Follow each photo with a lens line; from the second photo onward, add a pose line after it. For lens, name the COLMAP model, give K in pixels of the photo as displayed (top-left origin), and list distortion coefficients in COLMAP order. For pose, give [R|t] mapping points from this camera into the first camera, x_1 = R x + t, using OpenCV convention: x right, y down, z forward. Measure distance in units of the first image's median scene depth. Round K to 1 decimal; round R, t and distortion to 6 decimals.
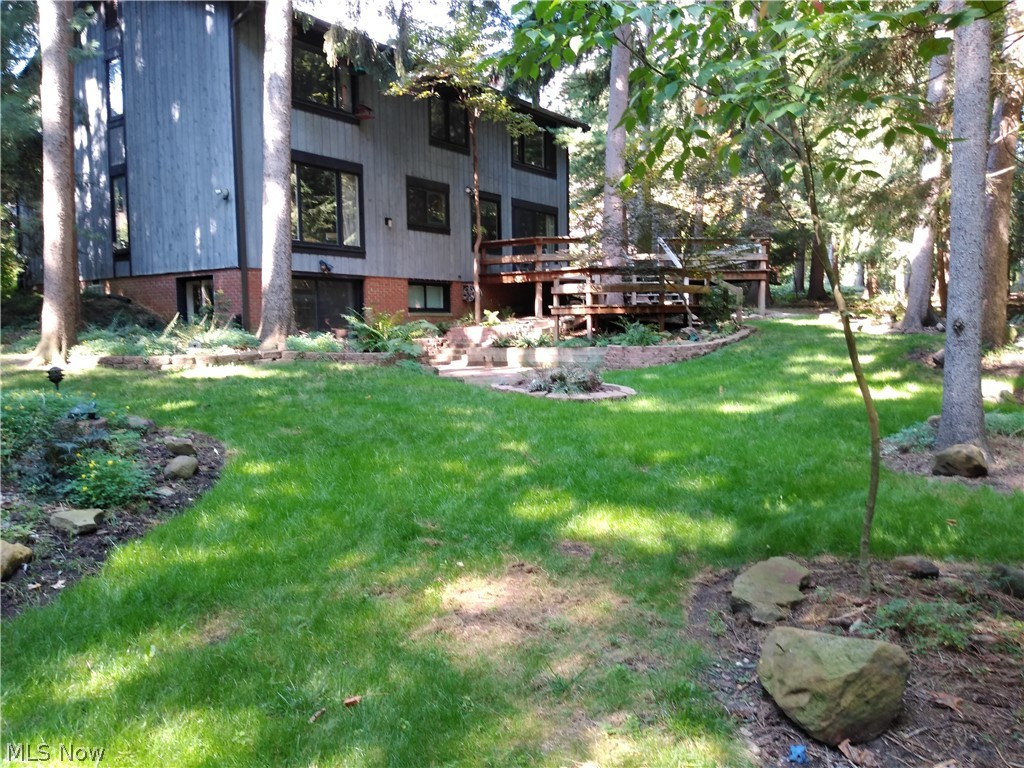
lens RADIAL K [[788.9, 0, 512.0], [0, 788.9, 384.0], [0, 0, 1]] dist [0.058217, -0.070329]
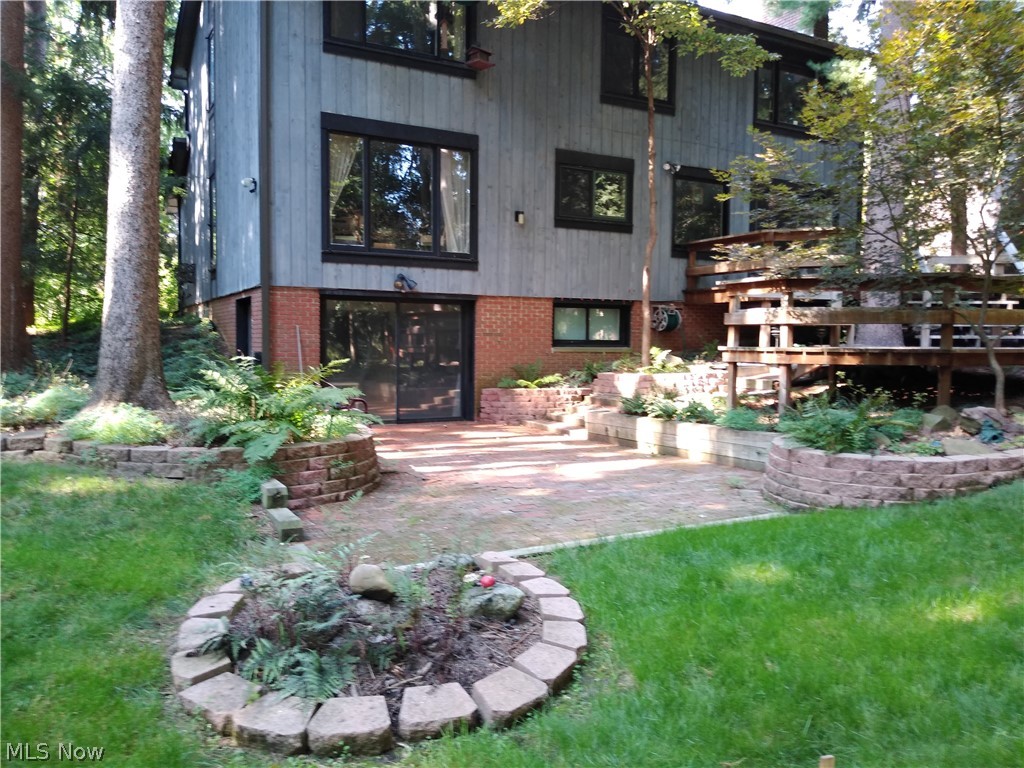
lens RADIAL K [[788.9, 0, 512.0], [0, 788.9, 384.0], [0, 0, 1]] dist [0.058217, -0.070329]
pose [[0.898981, 0.043048, -0.435868, 0.149879], [-0.051104, 0.998670, -0.006771, -0.056298], [0.434997, 0.028362, 0.899985, 0.395289]]
